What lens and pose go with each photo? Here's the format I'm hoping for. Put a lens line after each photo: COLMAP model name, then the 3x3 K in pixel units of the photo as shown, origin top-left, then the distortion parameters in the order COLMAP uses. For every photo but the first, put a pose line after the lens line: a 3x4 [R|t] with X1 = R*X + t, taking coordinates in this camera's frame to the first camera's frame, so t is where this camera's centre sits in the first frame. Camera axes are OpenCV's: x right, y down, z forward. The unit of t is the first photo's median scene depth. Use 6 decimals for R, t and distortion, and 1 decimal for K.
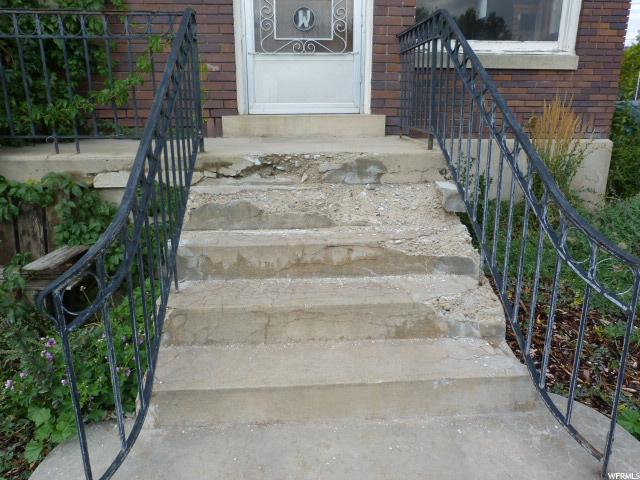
lens RADIAL K [[478.5, 0, 319.0], [0, 478.5, 236.9], [0, 0, 1]] dist [-0.031186, 0.003719]
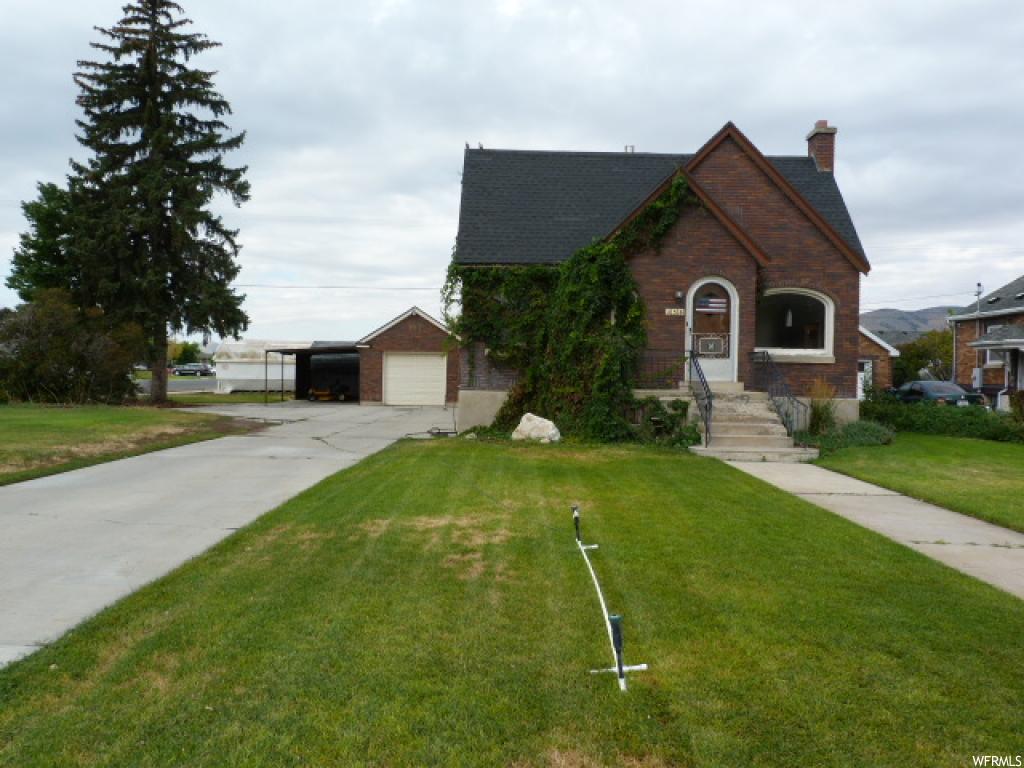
lens RADIAL K [[765.6, 0, 514.4], [0, 765.6, 380.7], [0, 0, 1]] dist [-0.031186, 0.003719]
pose [[0.997831, 0.022864, -0.061726, -0.826465], [-0.038624, 0.962704, -0.267784, 0.867989], [0.053302, 0.269588, 0.961500, -2.963944]]
